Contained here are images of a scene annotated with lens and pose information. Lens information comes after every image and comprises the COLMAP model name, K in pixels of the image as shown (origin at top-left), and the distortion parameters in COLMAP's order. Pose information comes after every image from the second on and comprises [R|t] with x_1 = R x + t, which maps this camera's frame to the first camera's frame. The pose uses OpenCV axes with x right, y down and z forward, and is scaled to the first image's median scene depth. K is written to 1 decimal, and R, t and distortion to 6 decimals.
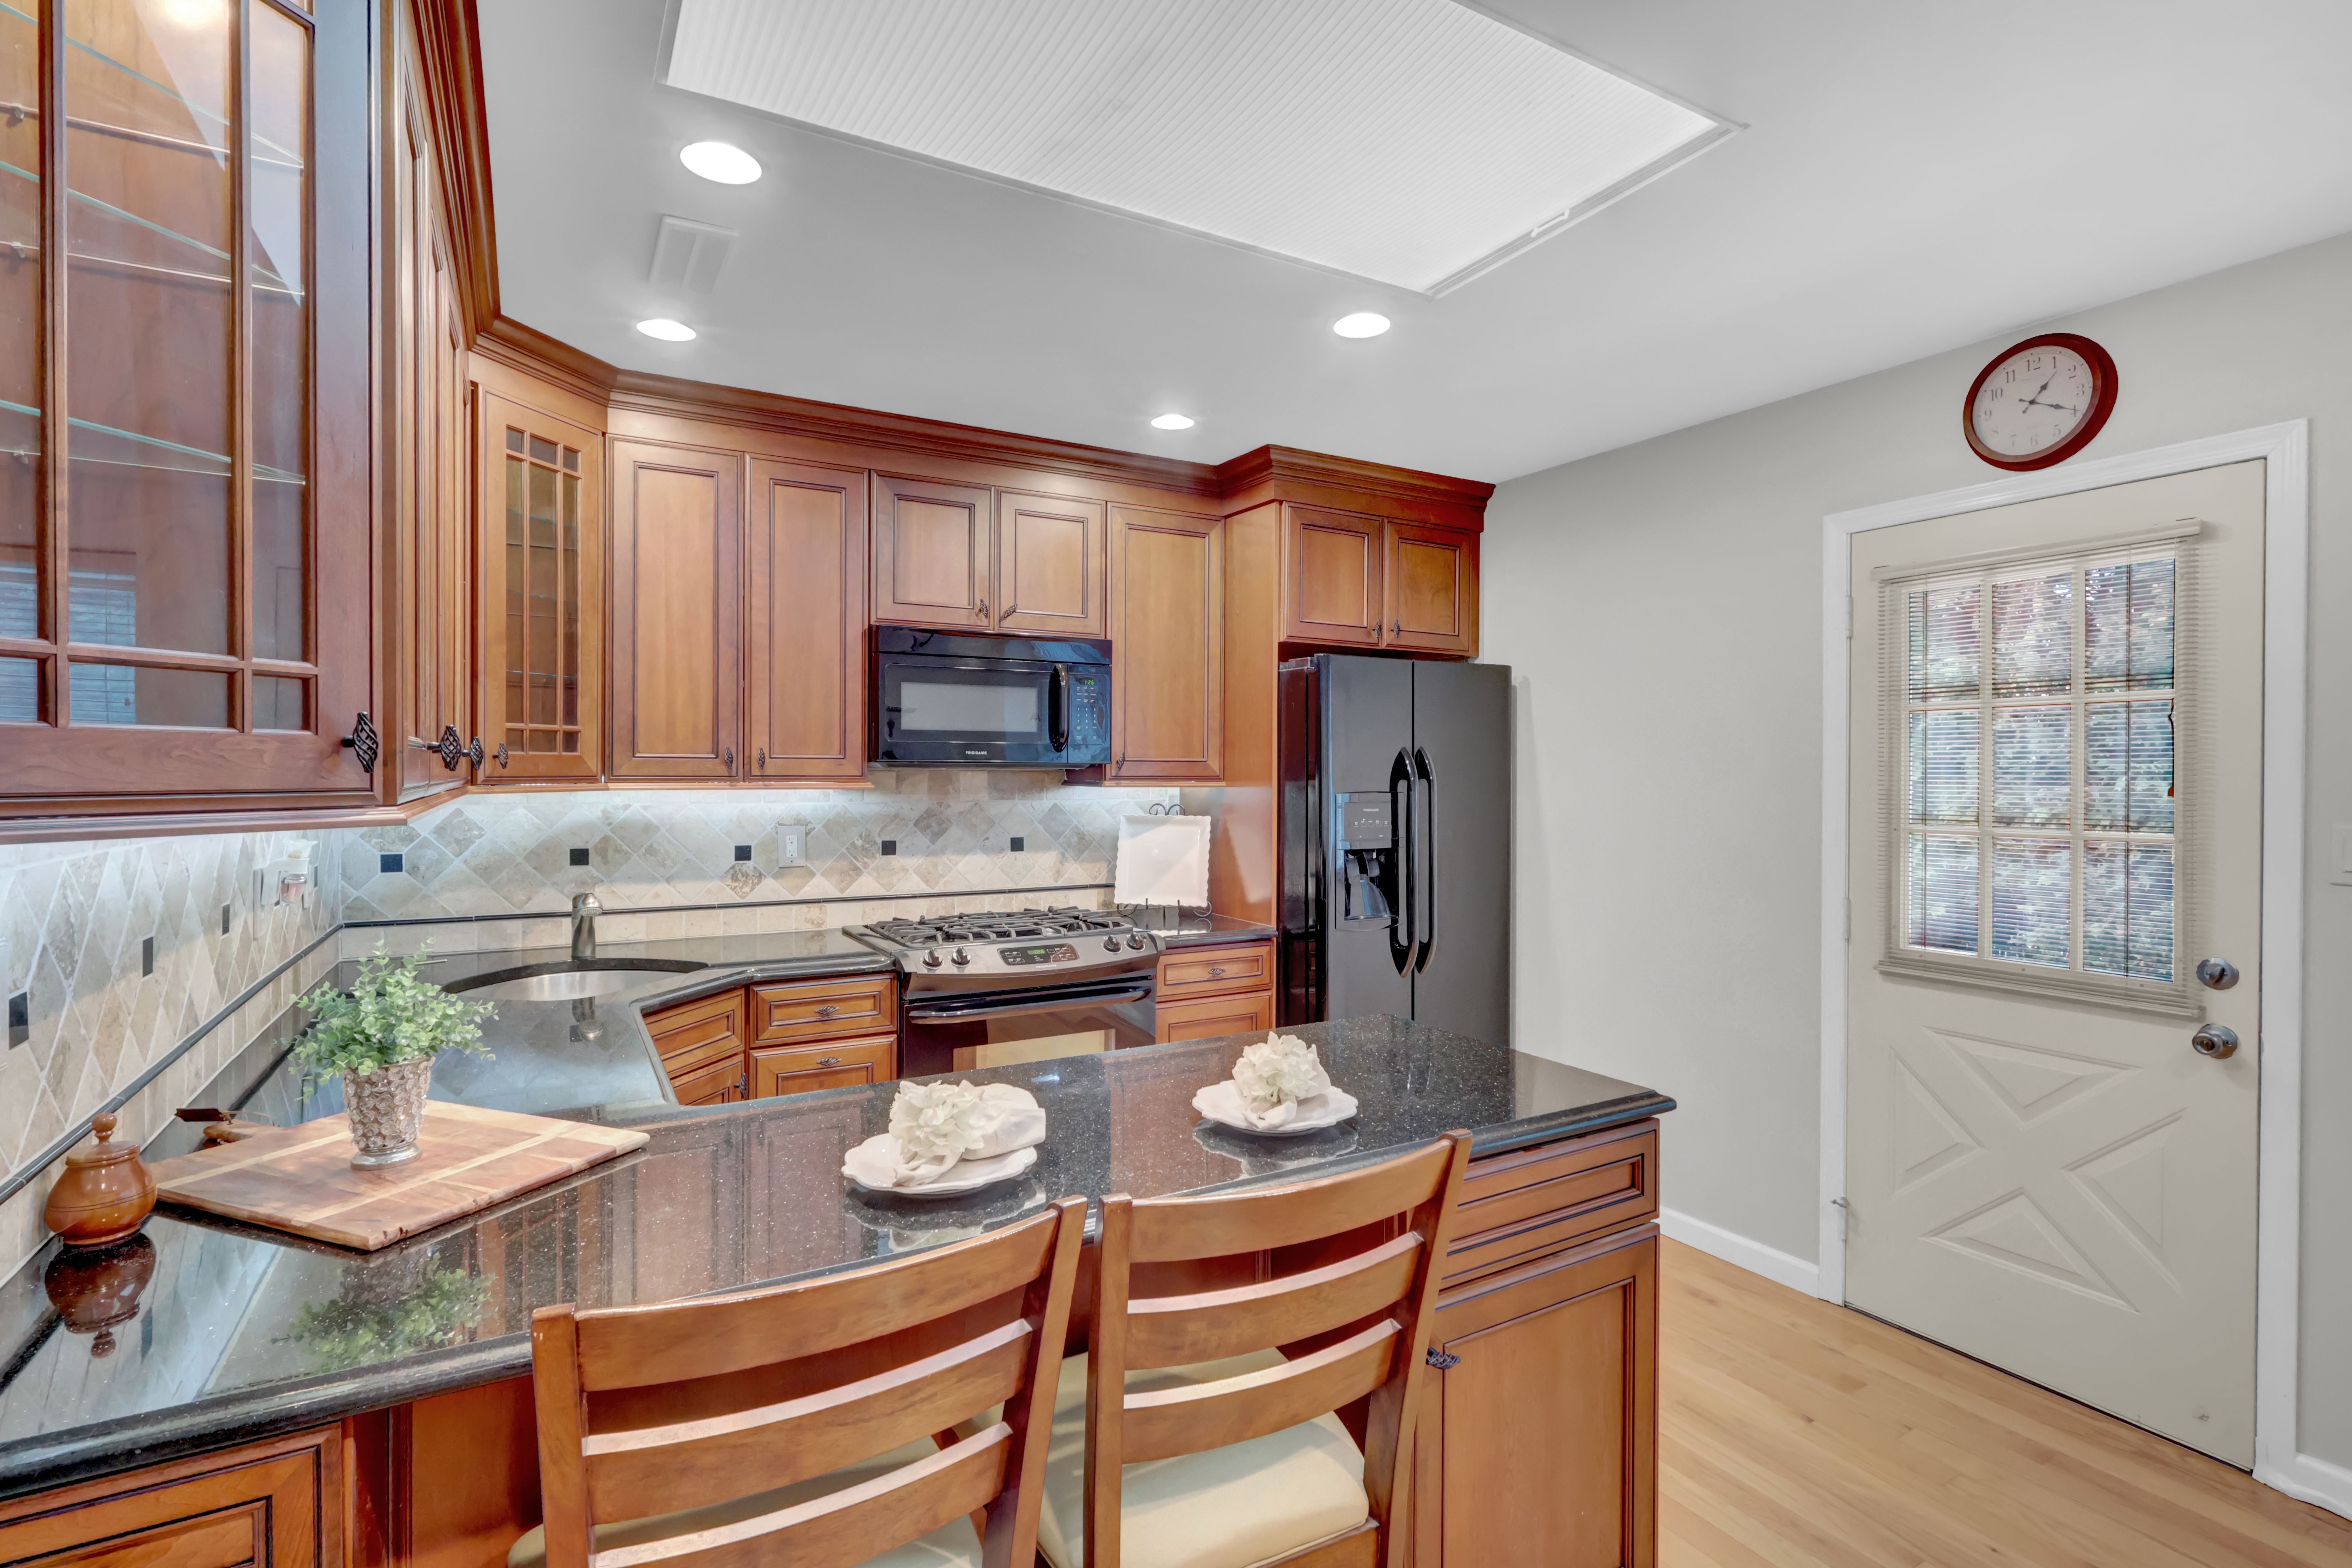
lens RADIAL K [[1119.6, 0, 1177.5], [0, 1119.6, 777.9], [0, 0, 1]] dist [-0.002397, -0.000250]
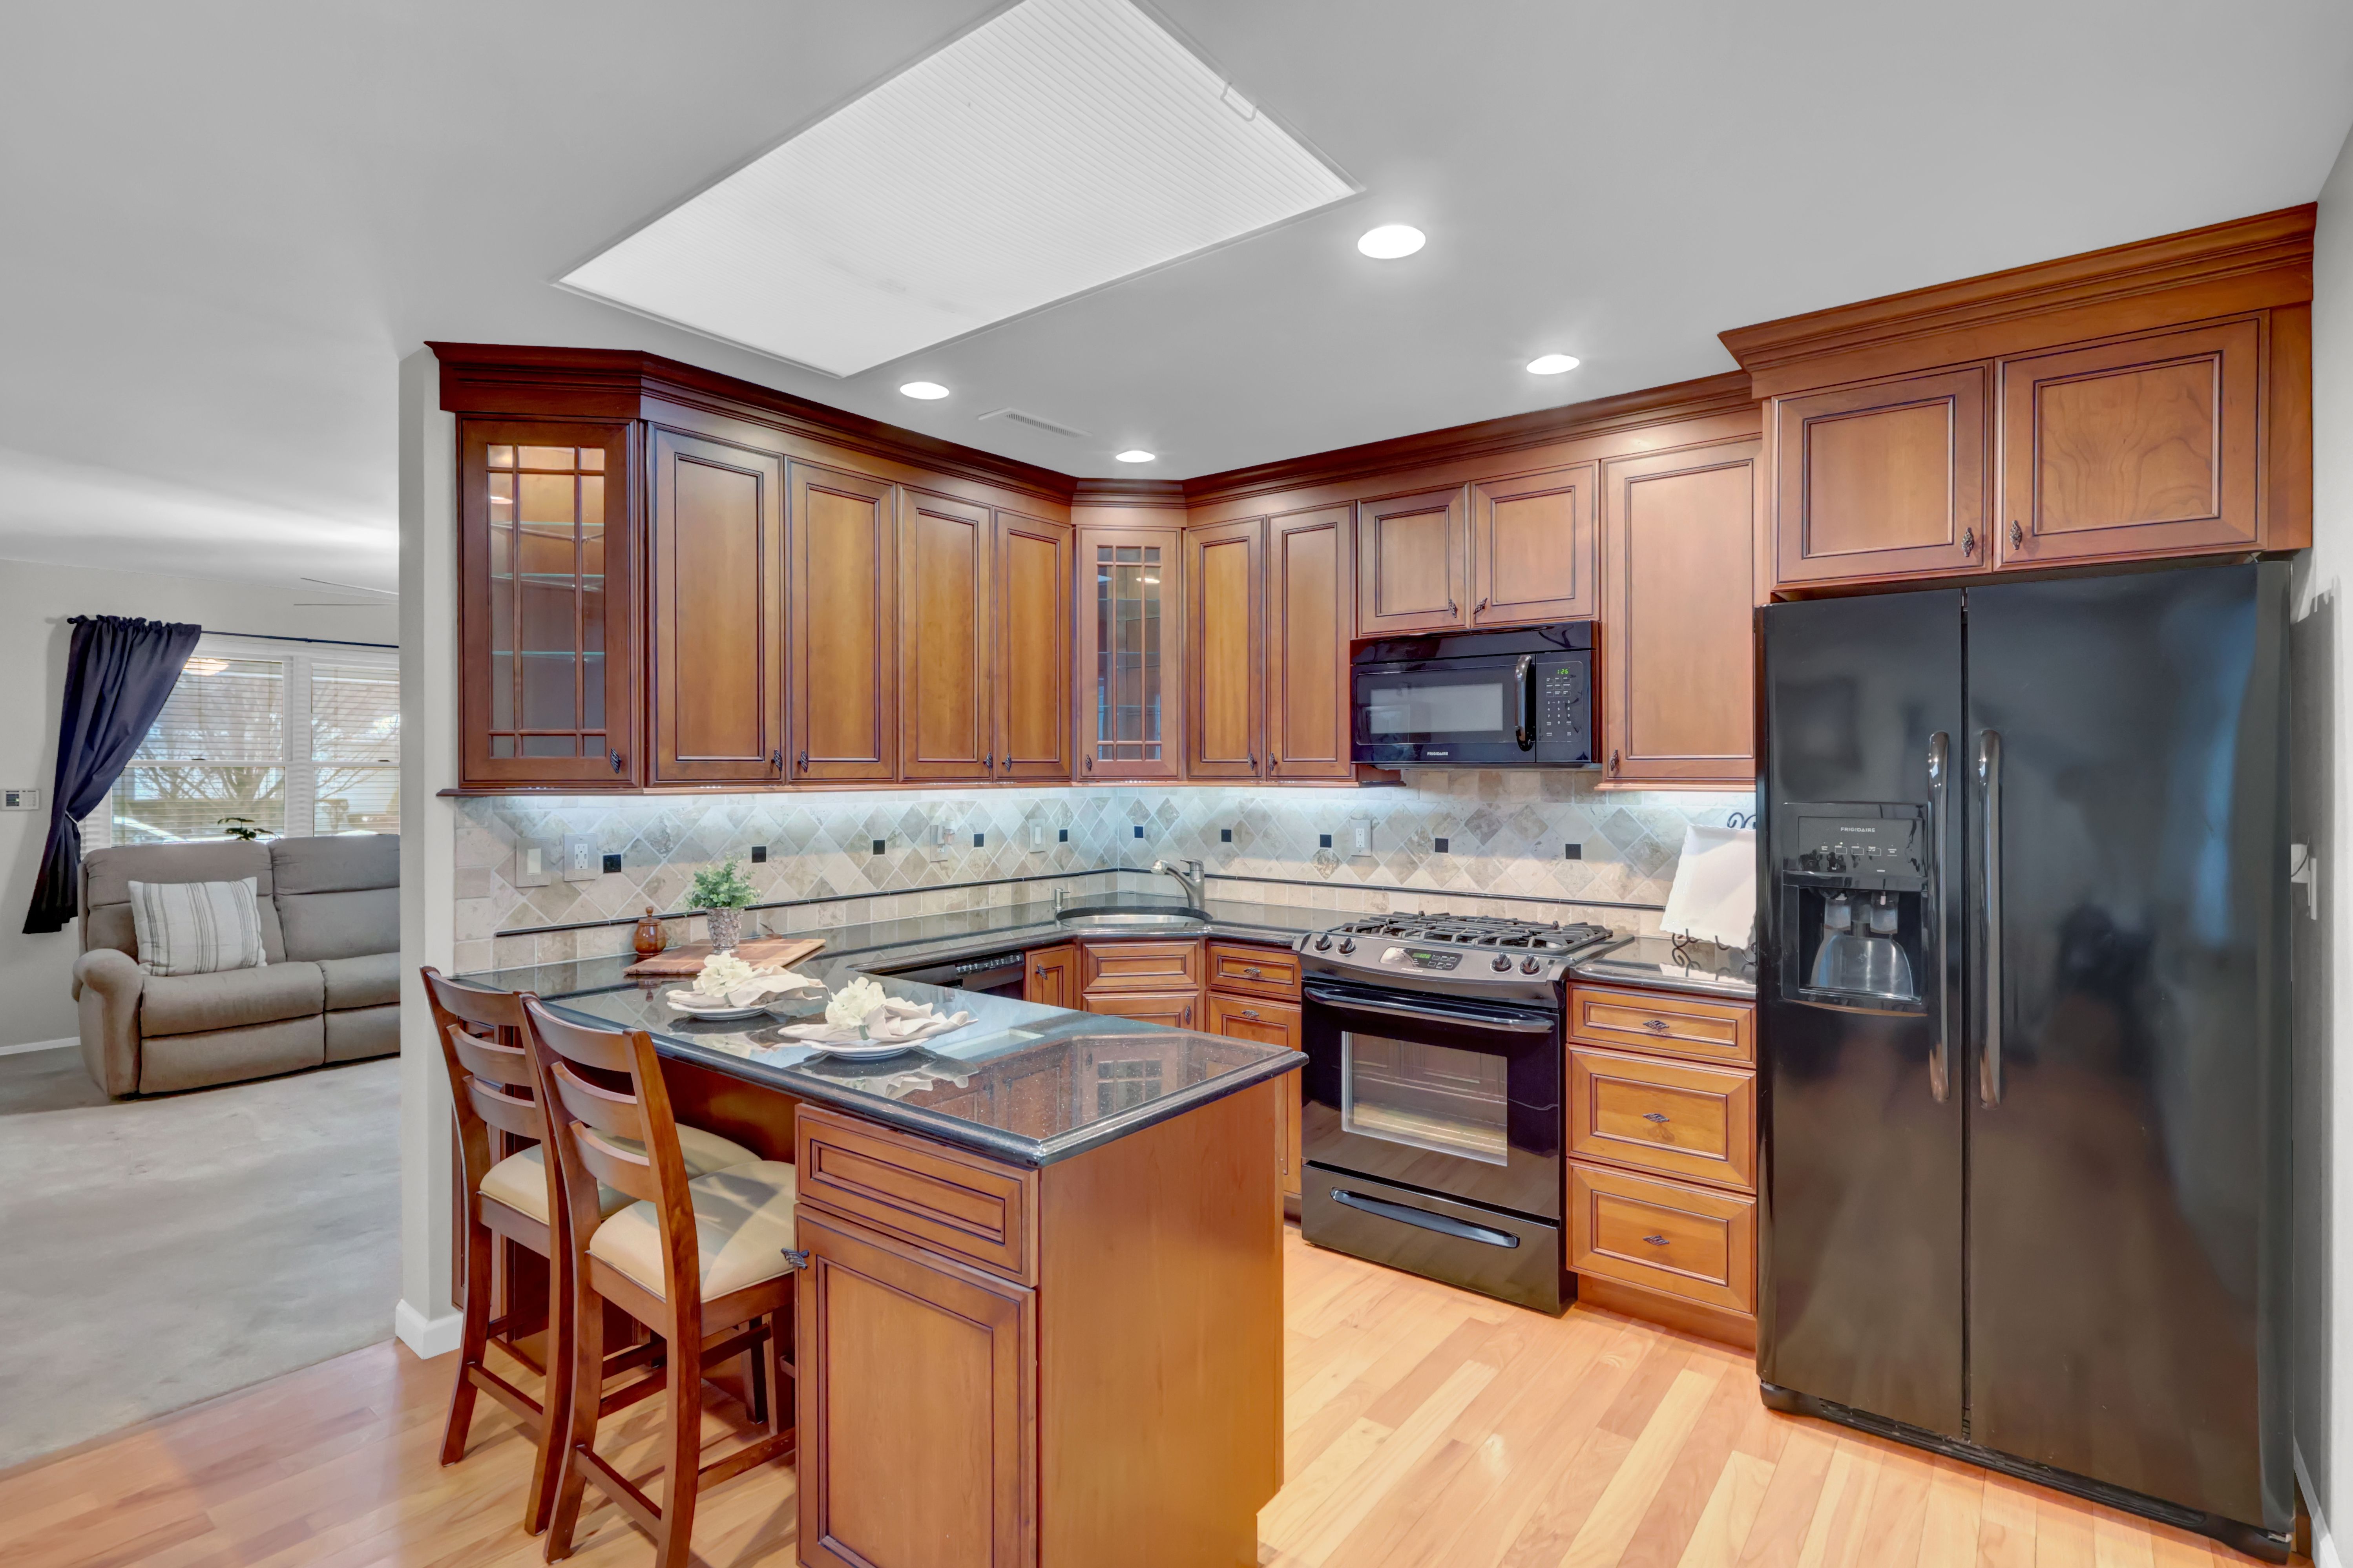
lens RADIAL K [[1120.1, 0, 1178.0], [0, 1120.1, 777.9], [0, 0, 1]] dist [-0.002397, -0.000250]
pose [[0.387158, 0.003983, -0.922005, 0.638399], [-0.003527, 0.999990, 0.002839, -0.002634], [0.922007, 0.002152, 0.387168, 0.386474]]
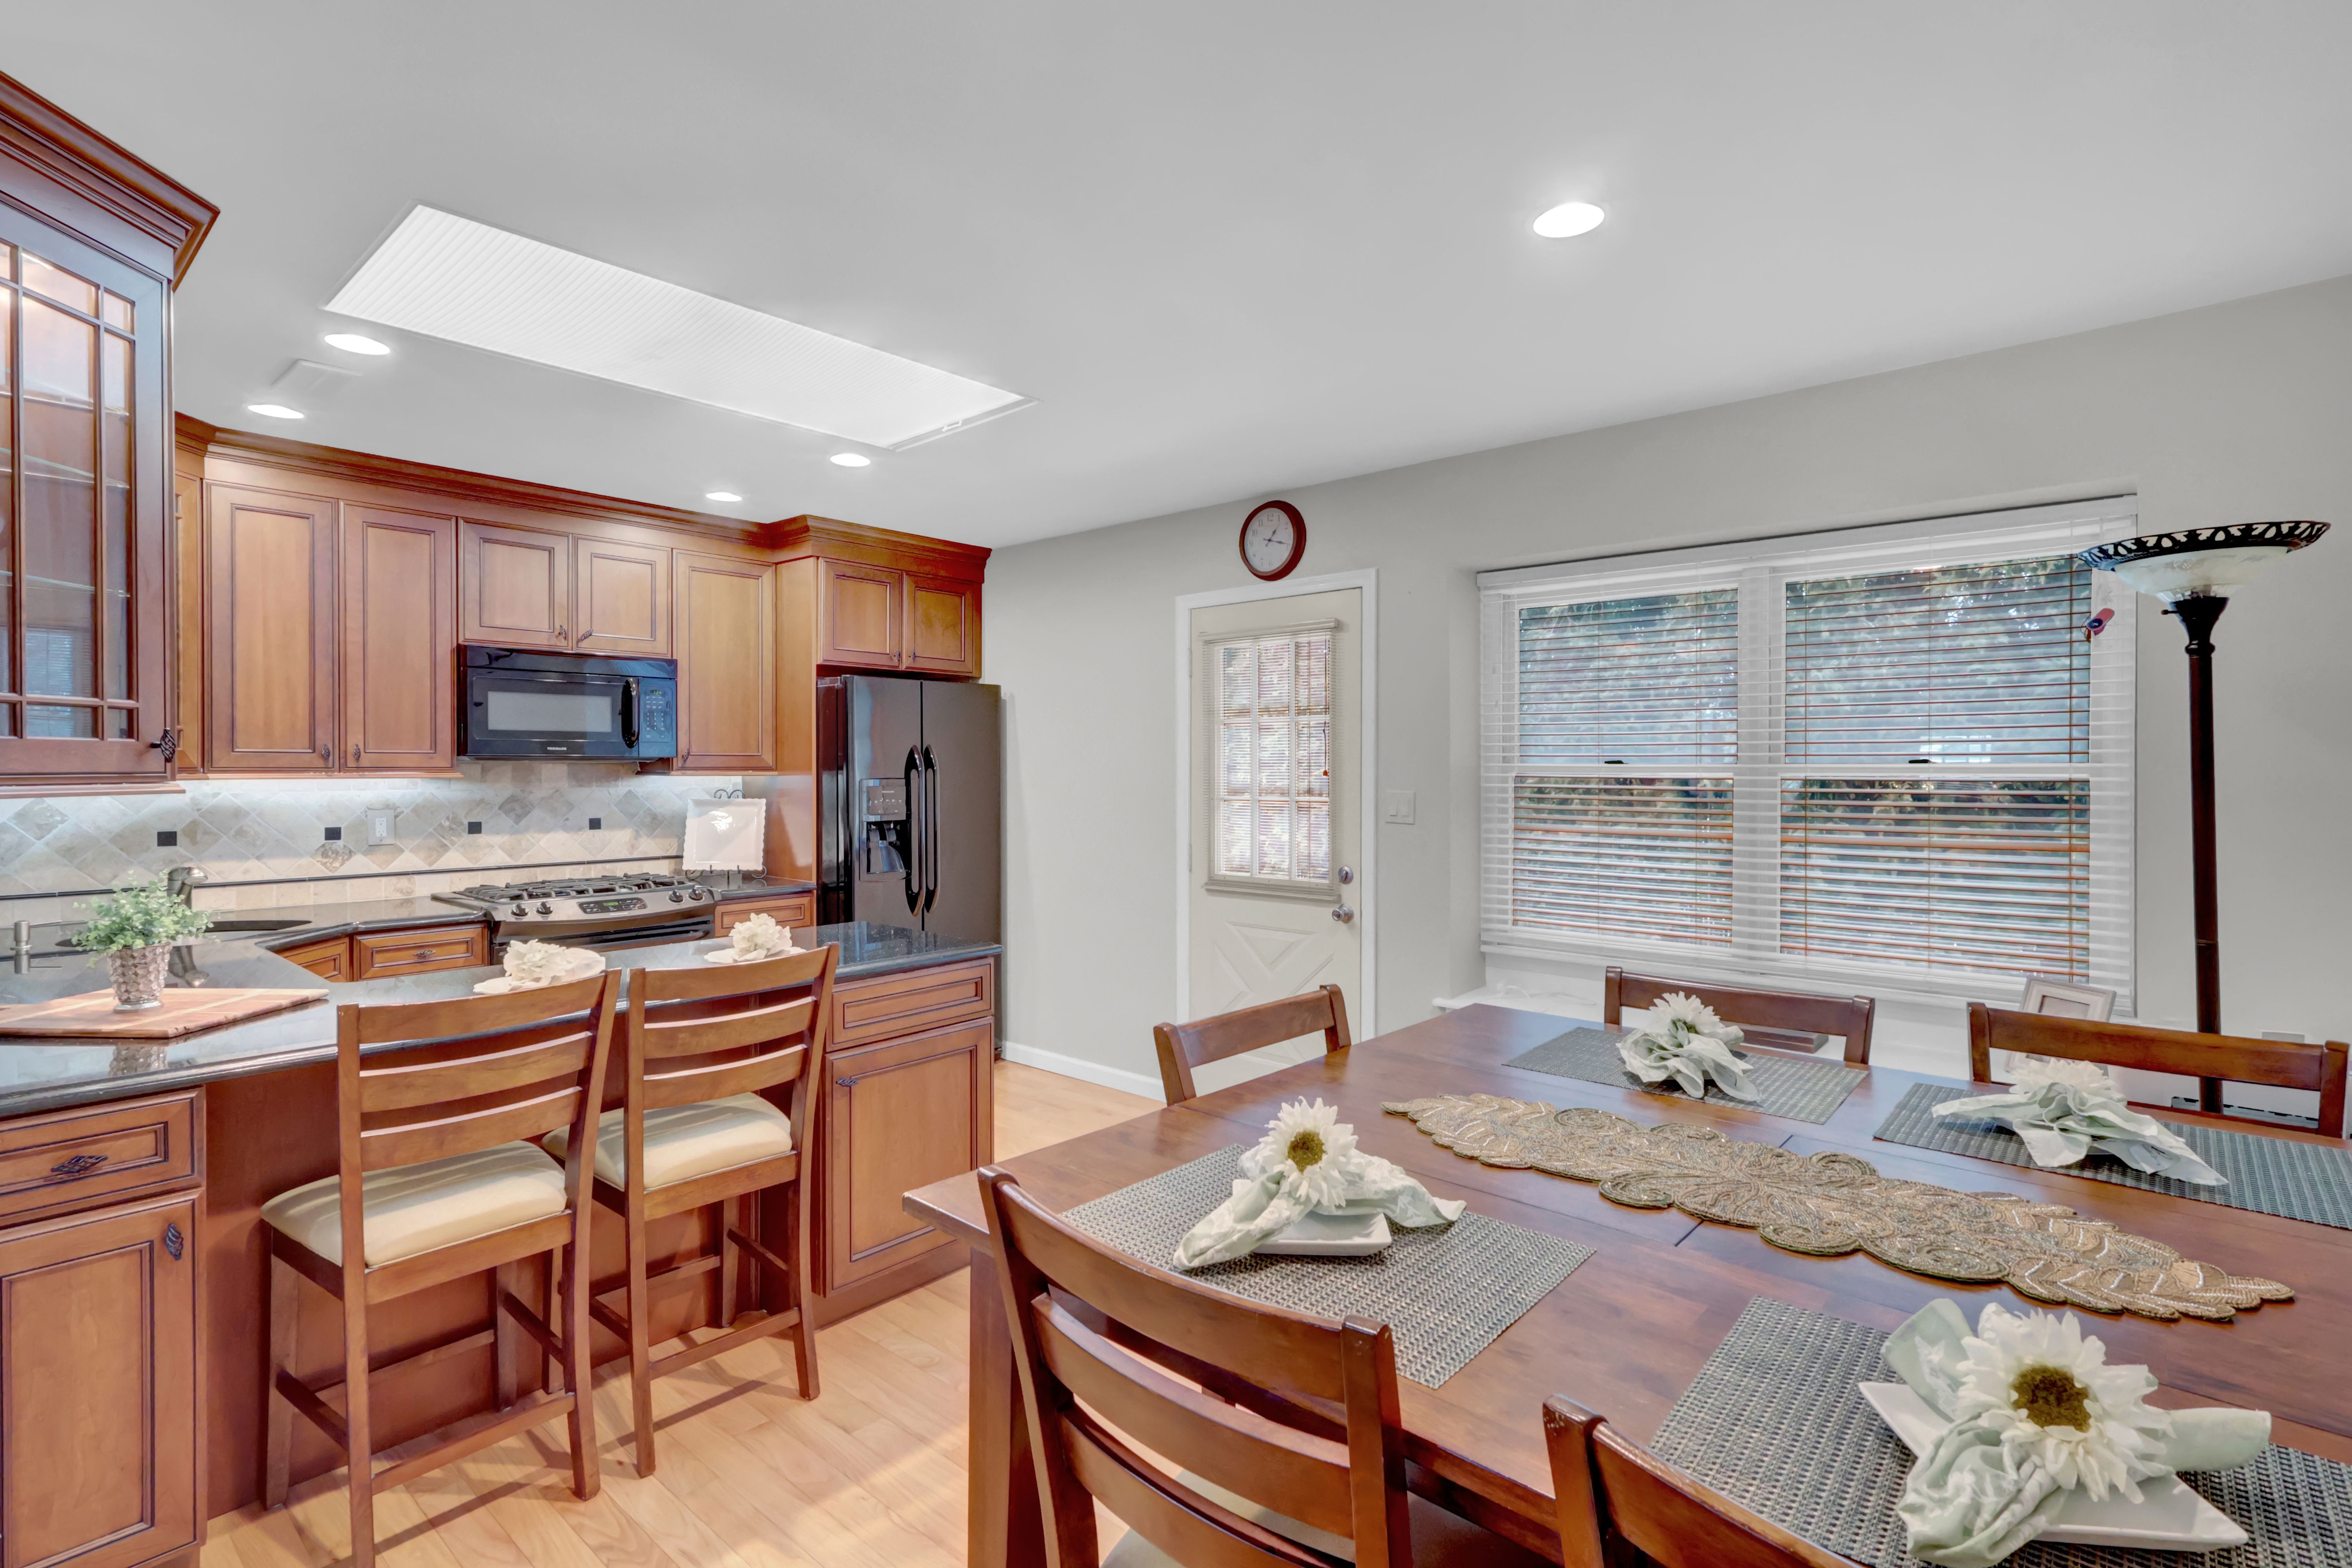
lens RADIAL K [[1107.8, 0, 1174.6], [0, 1107.8, 776.6], [0, 0, 1]] dist [0.001146, 0.000517]
pose [[0.945277, -0.006021, 0.326213, 0.065637], [0.004430, 0.999974, 0.005620, 0.004776], [-0.326238, -0.003868, 0.945280, -0.379263]]
